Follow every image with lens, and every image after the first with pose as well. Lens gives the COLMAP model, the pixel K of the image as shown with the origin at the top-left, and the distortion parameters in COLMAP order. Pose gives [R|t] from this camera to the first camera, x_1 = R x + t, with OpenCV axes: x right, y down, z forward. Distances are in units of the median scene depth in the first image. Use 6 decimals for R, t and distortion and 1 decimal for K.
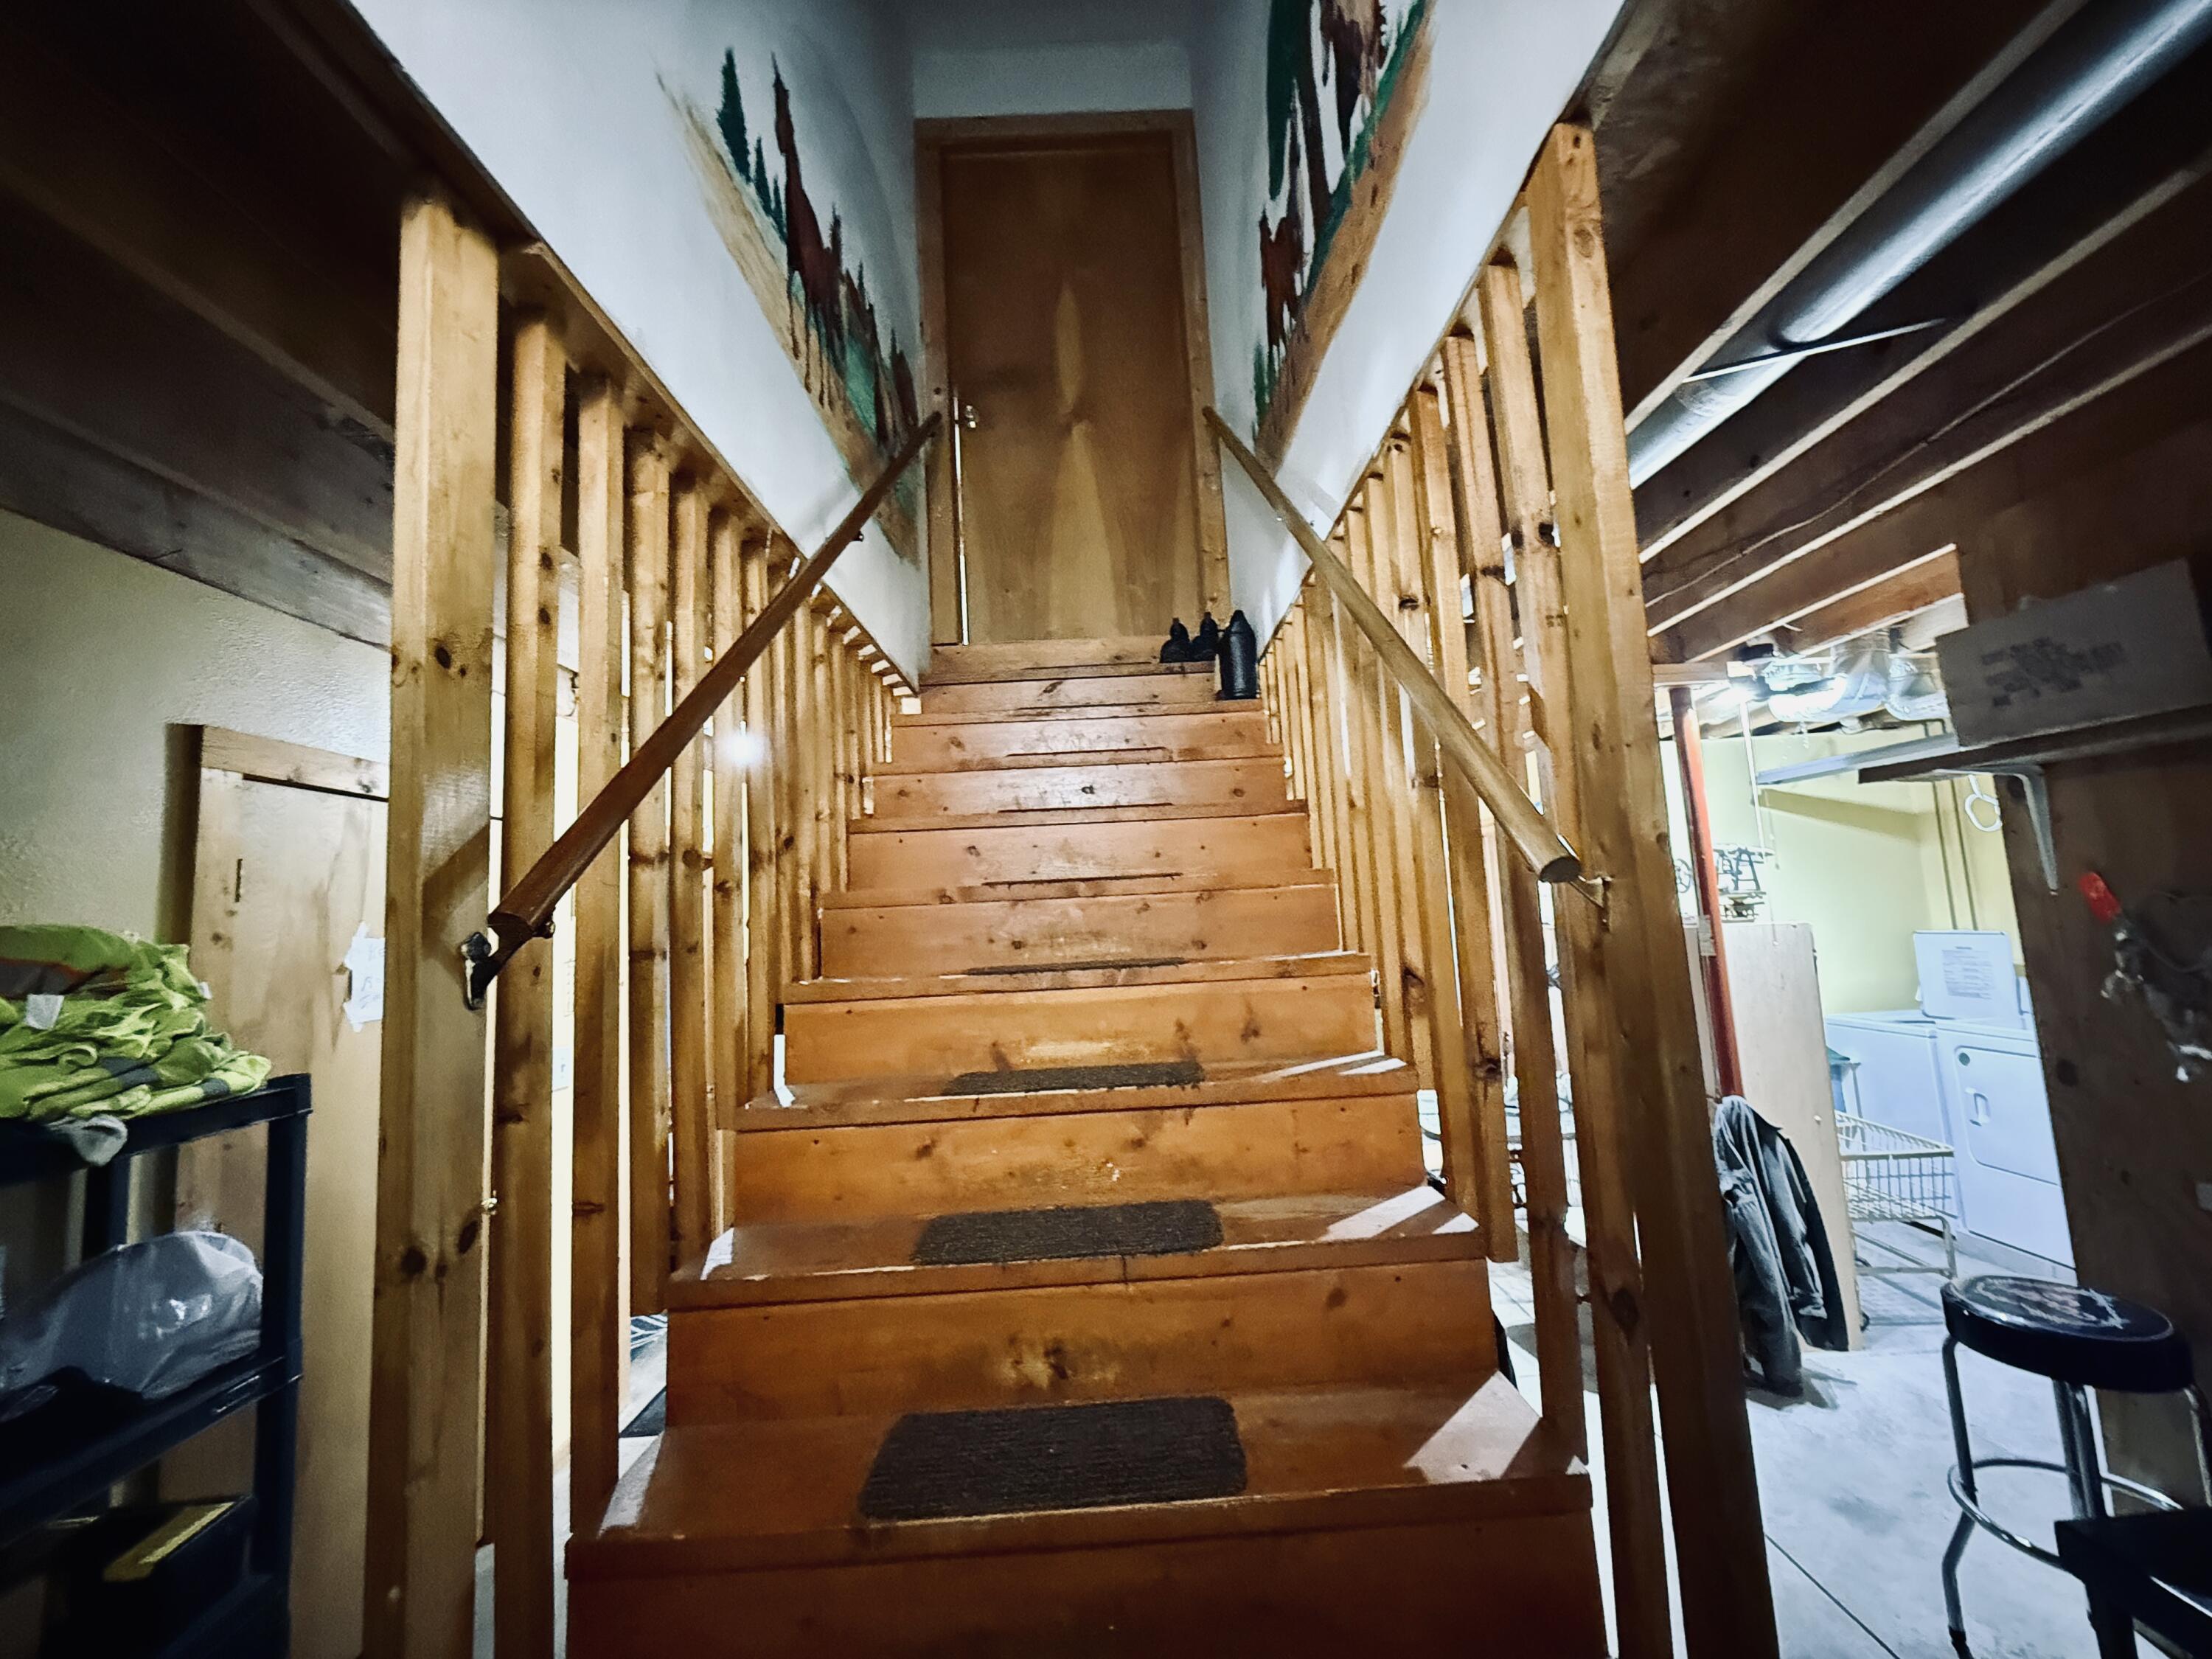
lens RADIAL K [[898.6, 0, 1110.0], [0, 898.6, 822.9], [0, 0, 1]] dist [0.001471, 0.001757]
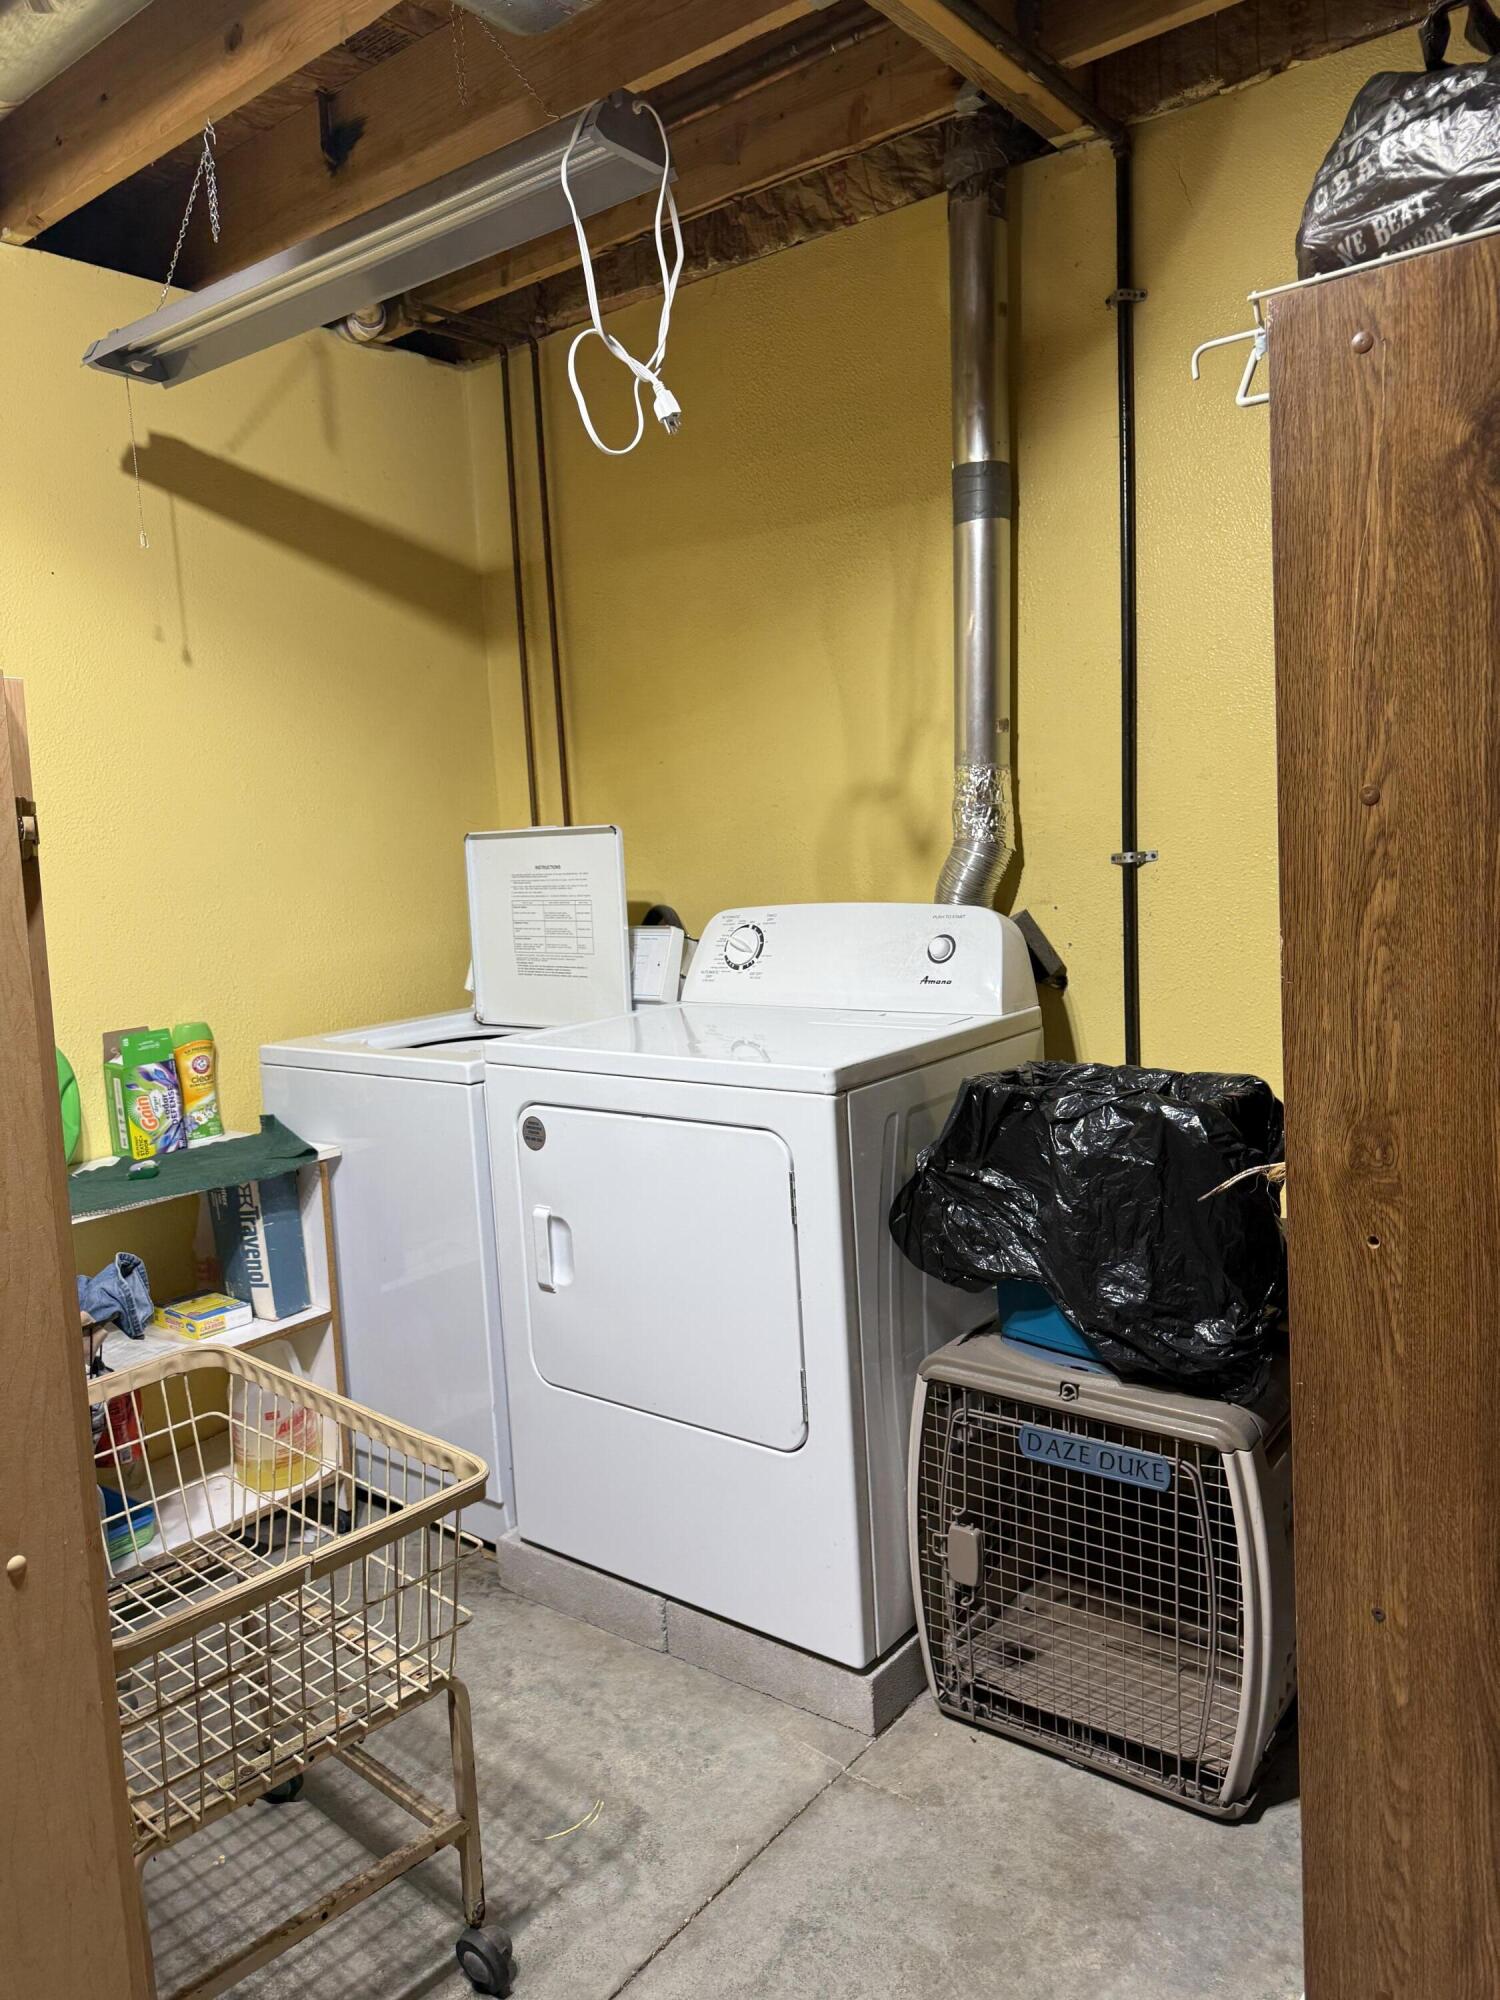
lens RADIAL K [[1428.8, 0, 750.7], [0, 1428.8, 1003.7], [0, 0, 1]] dist [0.074177, -0.090626]
pose [[0.625927, -0.070744, 0.776666, 0.463480], [-0.065067, 0.987668, 0.142402, 0.098807], [-0.777163, -0.139668, 0.613605, 0.485390]]
